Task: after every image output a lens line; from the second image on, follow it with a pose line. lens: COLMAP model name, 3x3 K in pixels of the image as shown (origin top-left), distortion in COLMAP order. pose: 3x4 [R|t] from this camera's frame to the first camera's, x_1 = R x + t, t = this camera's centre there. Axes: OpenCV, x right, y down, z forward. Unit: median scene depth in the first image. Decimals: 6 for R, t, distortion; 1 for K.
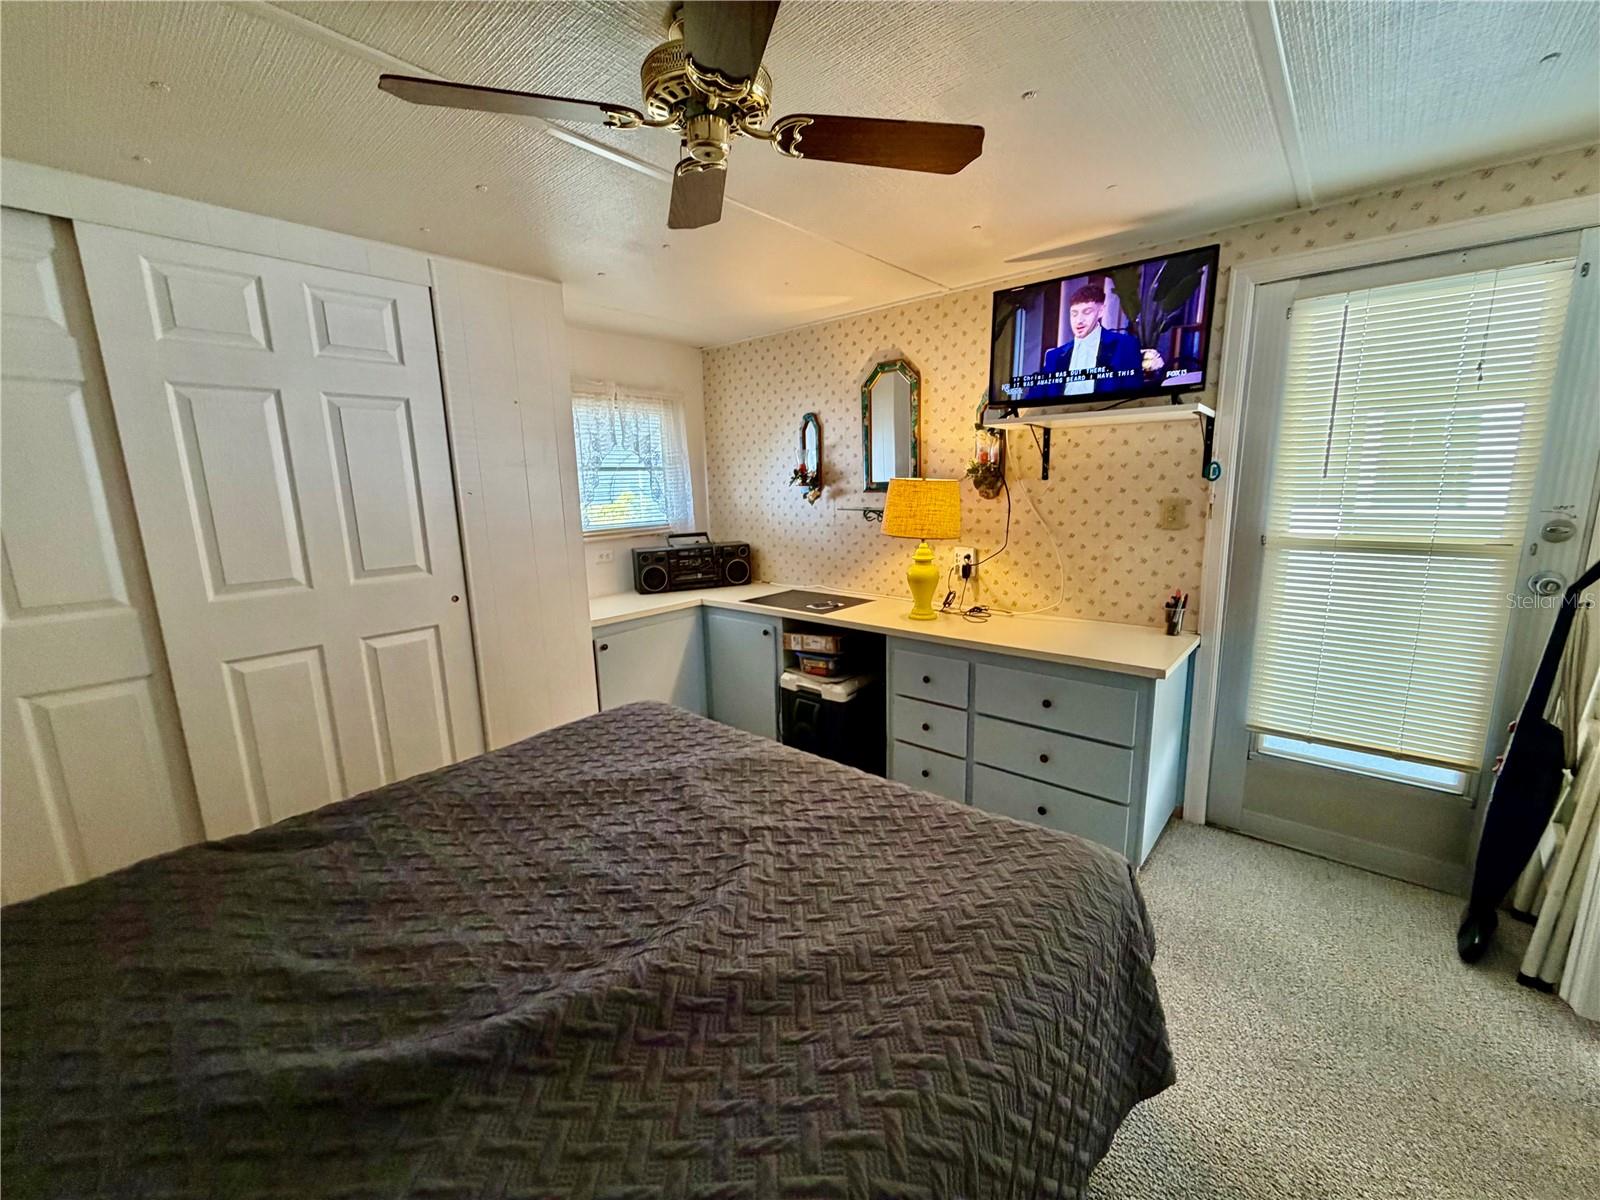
lens RADIAL K [[645.1, 0, 794.8], [0, 645.1, 601.0], [0, 0, 1]] dist [0.001654, 0.000137]
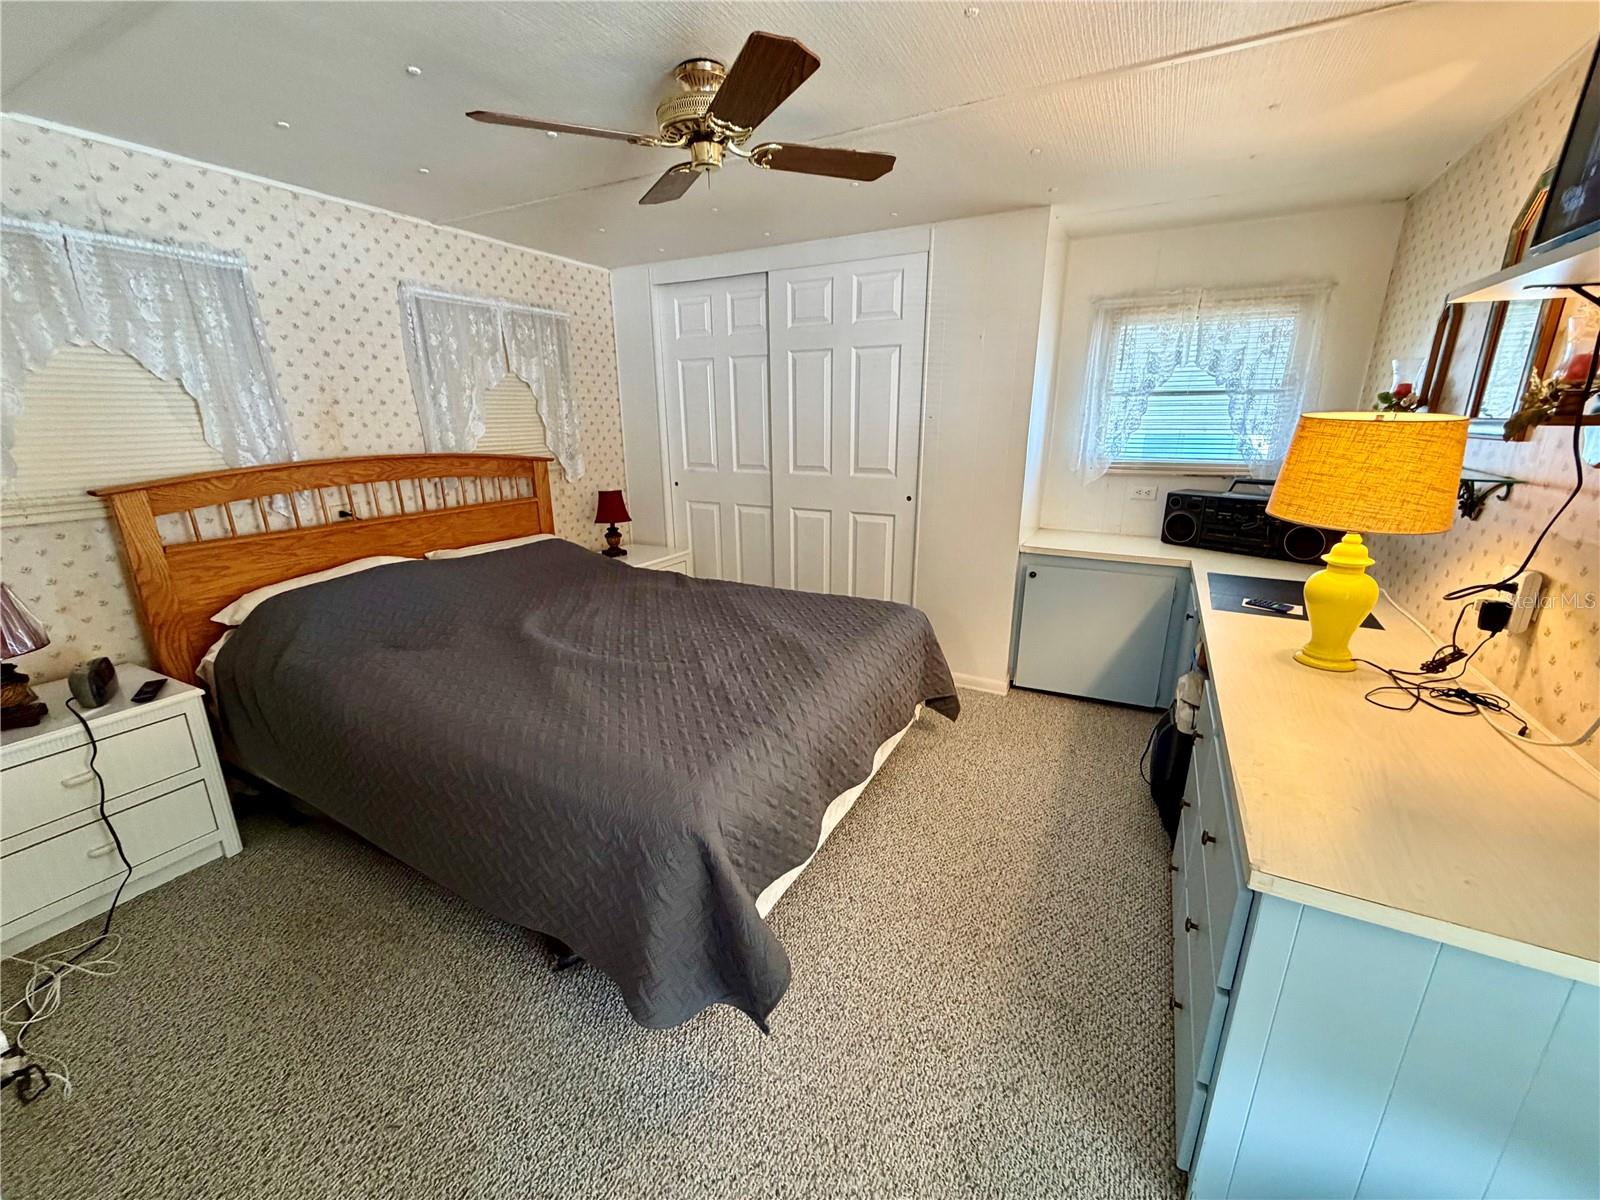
lens RADIAL K [[645.1, 0, 792.9], [0, 645.1, 599.4], [0, 0, 1]] dist [0.001654, 0.000137]
pose [[0.211308, 0.292995, -0.932471, 0.599273], [-0.182212, 0.949098, 0.256928, -0.086372], [0.960285, 0.115617, 0.253939, 0.384561]]
